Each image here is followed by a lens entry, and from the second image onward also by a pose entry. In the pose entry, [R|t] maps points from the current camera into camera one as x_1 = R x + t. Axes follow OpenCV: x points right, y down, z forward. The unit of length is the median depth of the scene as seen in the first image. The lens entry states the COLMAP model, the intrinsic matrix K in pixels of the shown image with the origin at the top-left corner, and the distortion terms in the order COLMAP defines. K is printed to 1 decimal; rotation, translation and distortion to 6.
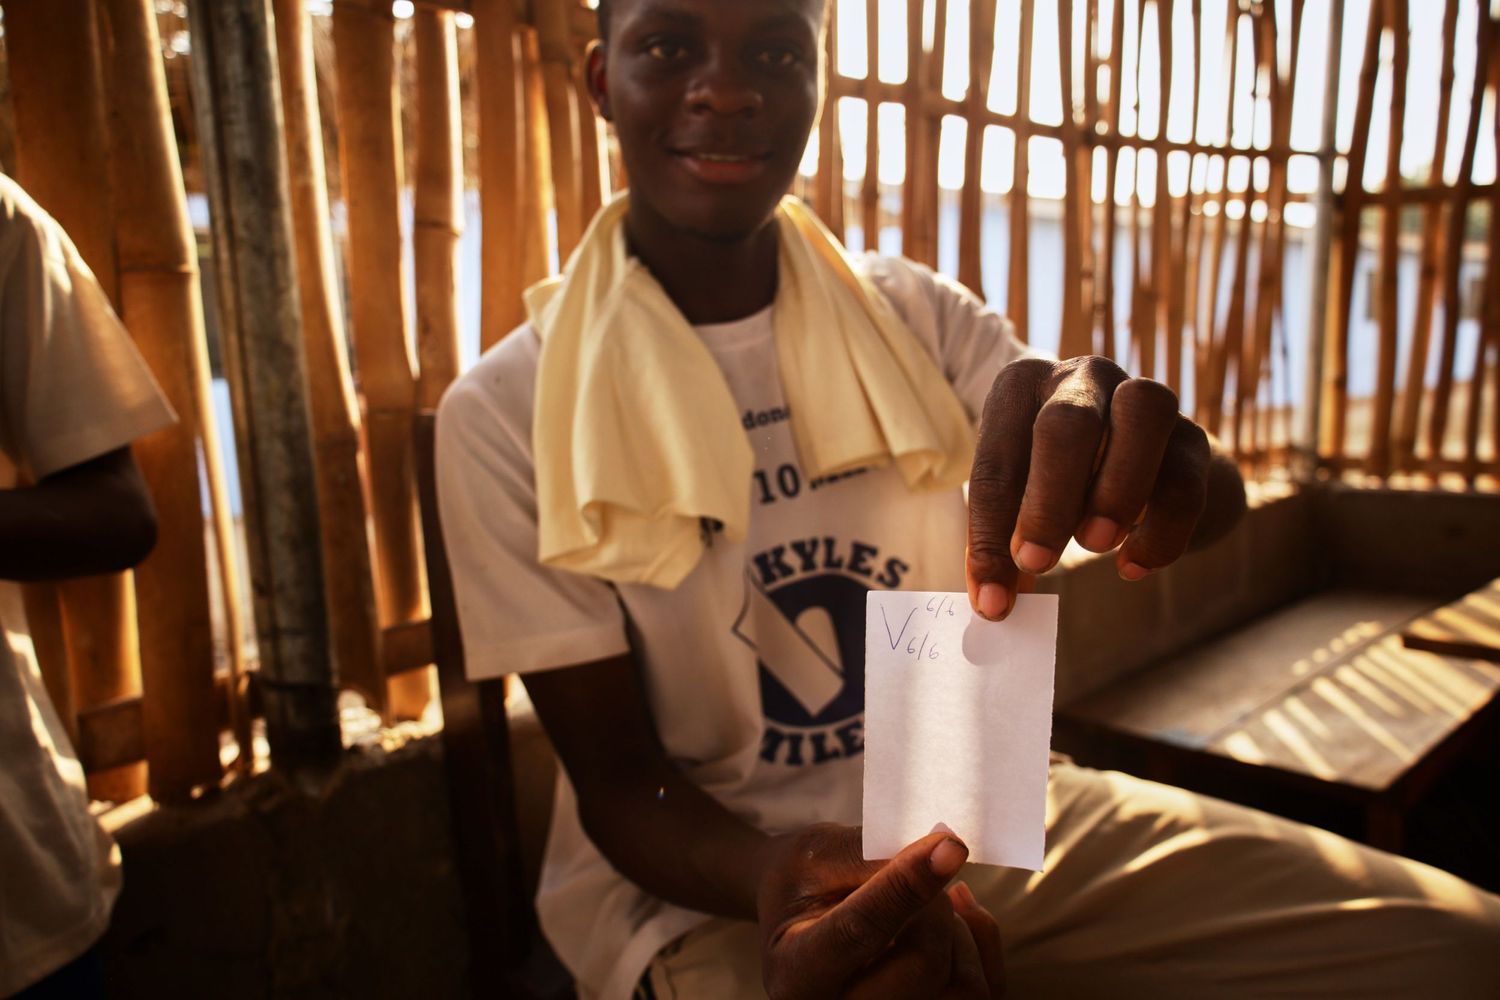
lens RADIAL K [[1041.0, 0, 745.8], [0, 1041.0, 499.3], [0, 0, 1]] dist [-0.009628, 0.003123]
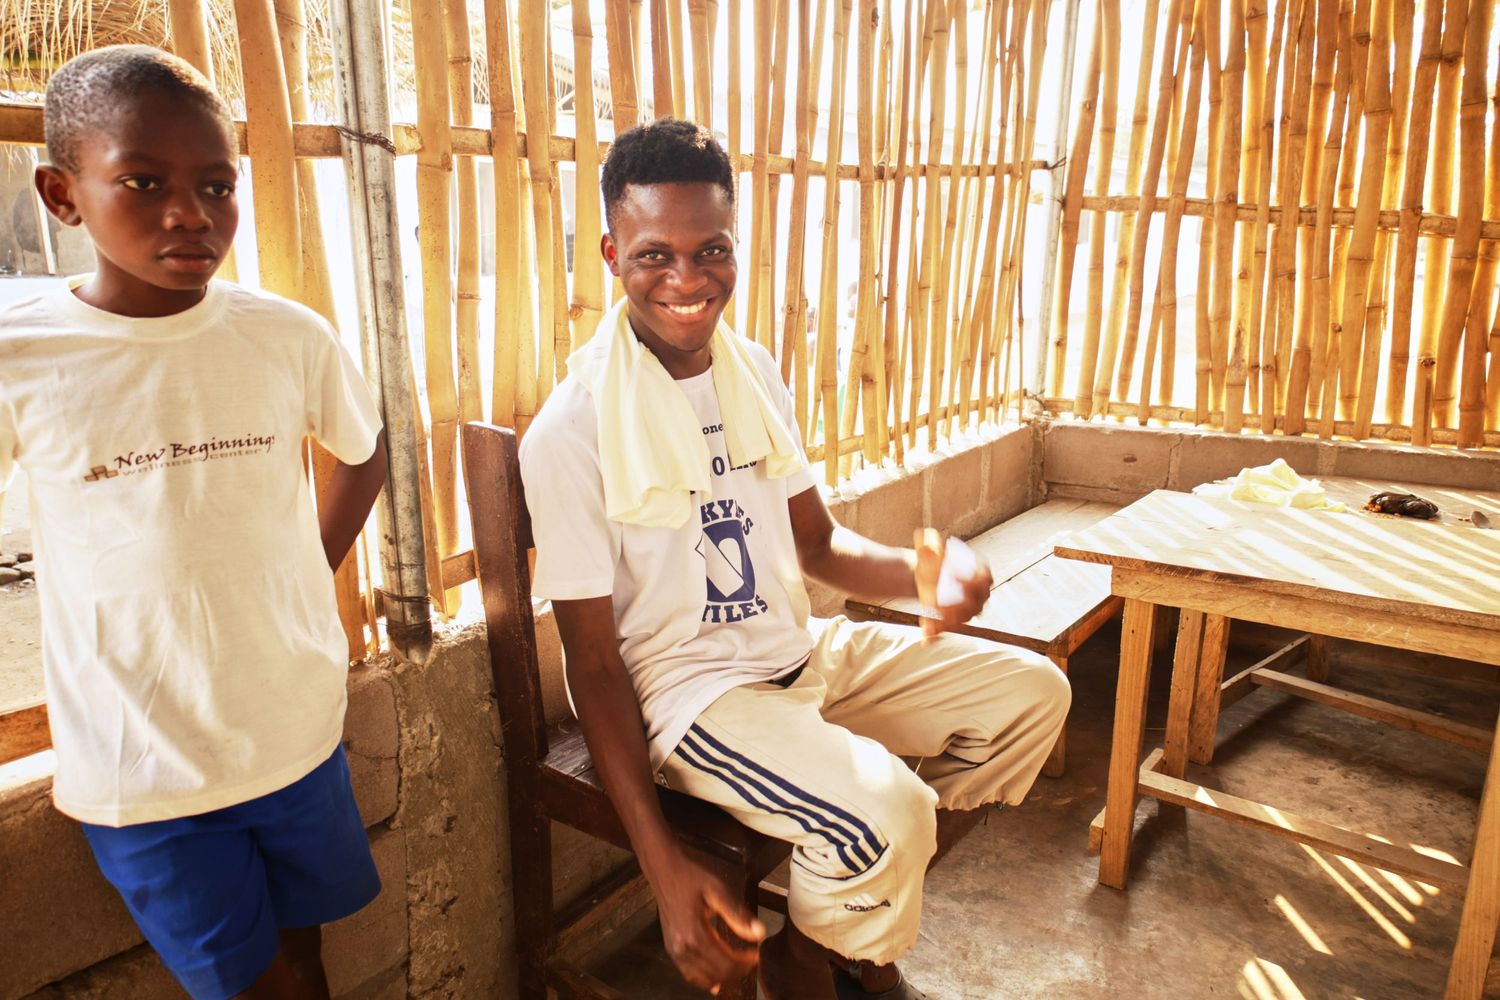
lens RADIAL K [[1037.5, 0, 746.2], [0, 1037.5, 503.1], [0, 0, 1]] dist [-0.000313, -0.004332]
pose [[0.980210, -0.012200, 0.197582, -0.194490], [-0.008424, 0.994624, 0.103211, -0.116675], [-0.197779, -0.102833, 0.974838, -0.559532]]
